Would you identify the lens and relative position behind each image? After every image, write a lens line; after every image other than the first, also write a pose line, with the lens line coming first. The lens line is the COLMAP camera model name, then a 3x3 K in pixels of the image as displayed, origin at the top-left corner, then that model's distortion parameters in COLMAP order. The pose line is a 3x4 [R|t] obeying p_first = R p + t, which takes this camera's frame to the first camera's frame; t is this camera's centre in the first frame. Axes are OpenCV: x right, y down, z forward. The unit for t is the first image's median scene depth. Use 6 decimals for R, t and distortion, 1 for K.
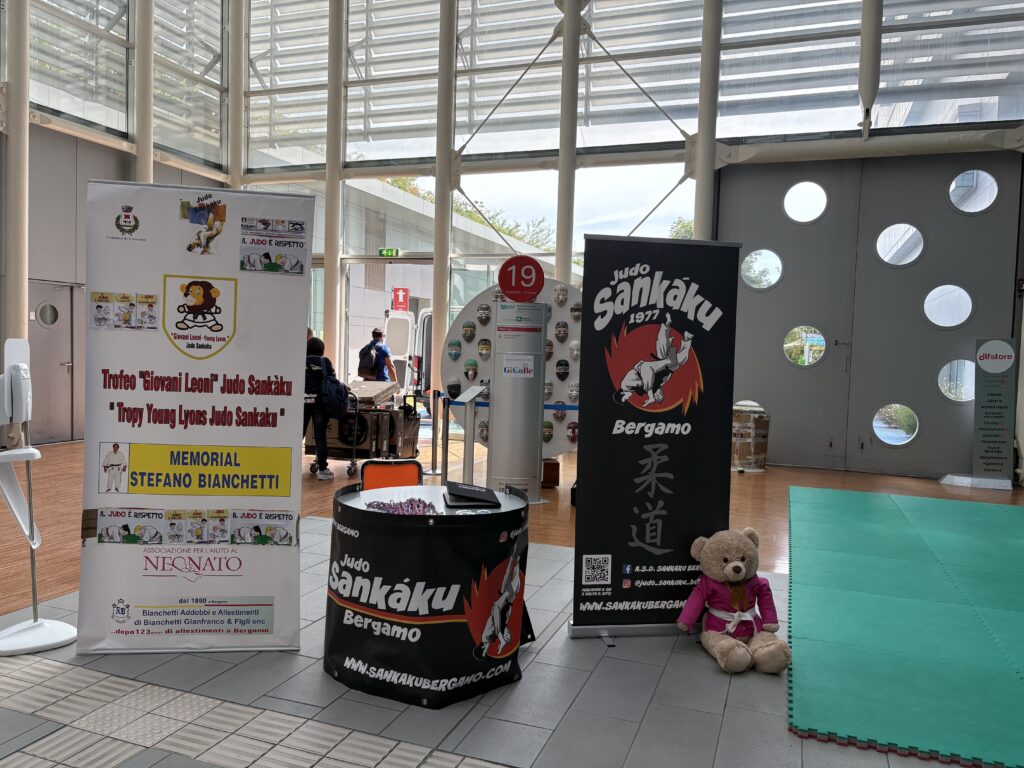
lens RADIAL K [[773.9, 0, 516.4], [0, 773.9, 385.7], [0, 0, 1]] dist [0.019094, -0.010240]
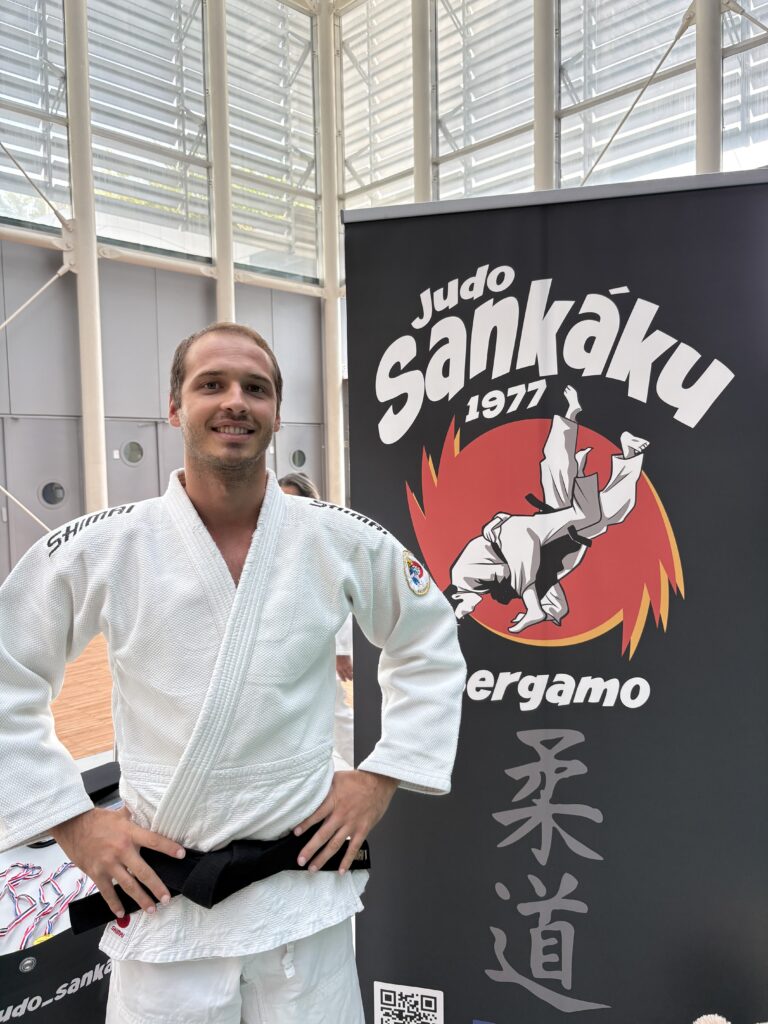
lens RADIAL K [[788.5, 0, 389.3], [0, 788.5, 509.1], [0, 0, 1]] dist [0.000362, -0.000560]
pose [[0.908168, -0.021547, -0.418050, 0.274629], [0.024627, 0.999695, 0.001973, -0.037129], [0.417880, -0.012087, 0.908422, 0.611654]]
